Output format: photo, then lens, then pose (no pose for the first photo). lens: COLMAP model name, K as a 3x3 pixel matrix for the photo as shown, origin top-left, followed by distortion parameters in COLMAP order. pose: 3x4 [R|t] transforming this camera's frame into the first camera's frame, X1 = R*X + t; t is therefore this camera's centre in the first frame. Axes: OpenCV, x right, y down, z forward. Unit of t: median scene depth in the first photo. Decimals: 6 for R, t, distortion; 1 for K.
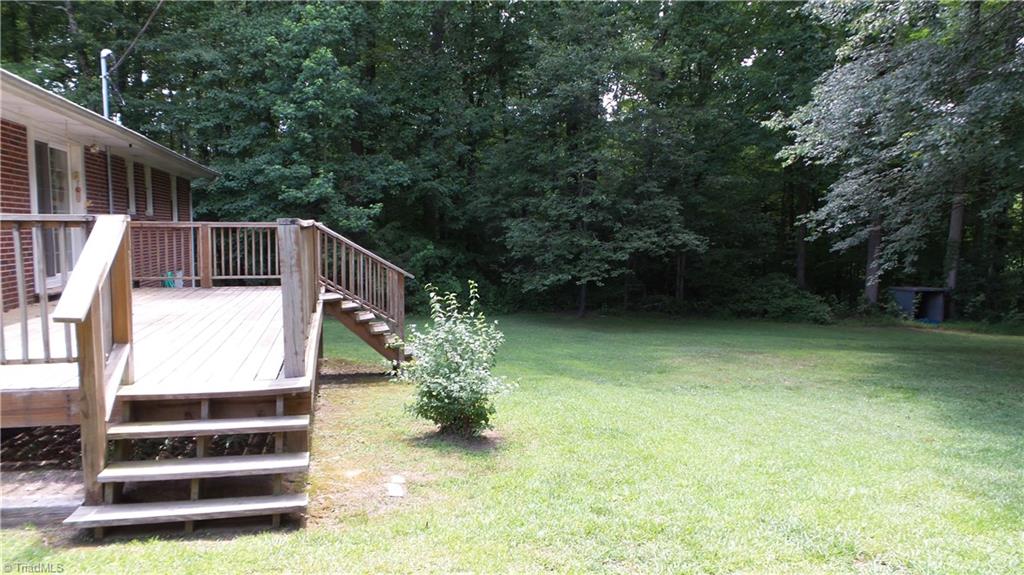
lens RADIAL K [[708.5, 0, 517.7], [0, 708.5, 292.3], [0, 0, 1]] dist [0.001539, -0.000617]
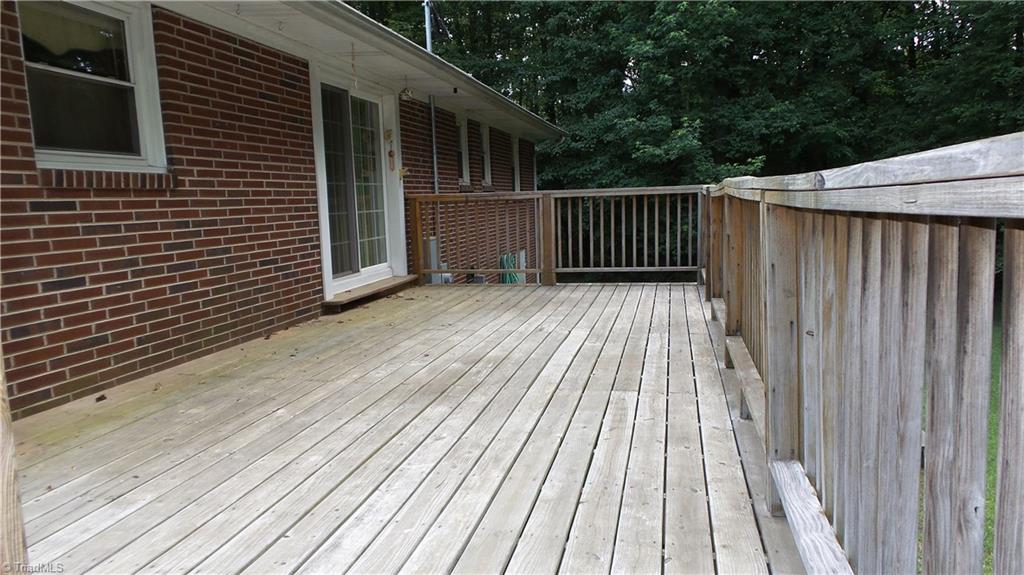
lens RADIAL K [[708.5, 0, 517.7], [0, 708.5, 292.3], [0, 0, 1]] dist [0.001539, -0.000617]
pose [[0.893910, 0.024410, -0.447582, -0.087691], [-0.002029, 0.998726, 0.050415, -0.019813], [0.448242, -0.044159, 0.892821, 0.207596]]
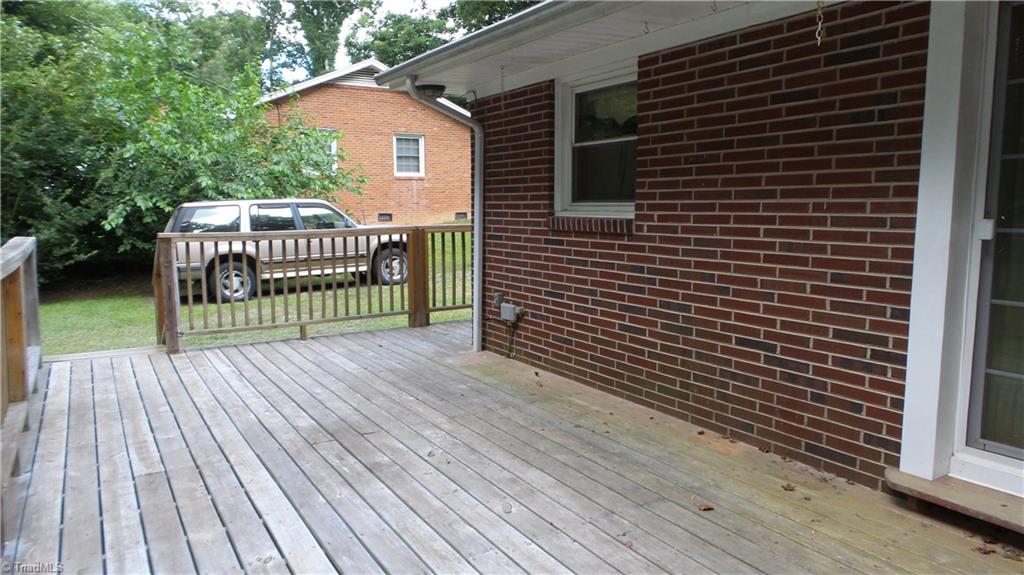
lens RADIAL K [[708.5, 0, 517.7], [0, 708.5, 292.3], [0, 0, 1]] dist [0.001539, -0.000617]
pose [[-0.955320, 0.030765, -0.293970, -0.181182], [-0.030792, 0.978798, 0.202500, -0.067244], [0.293967, 0.202504, -0.934118, 0.564244]]
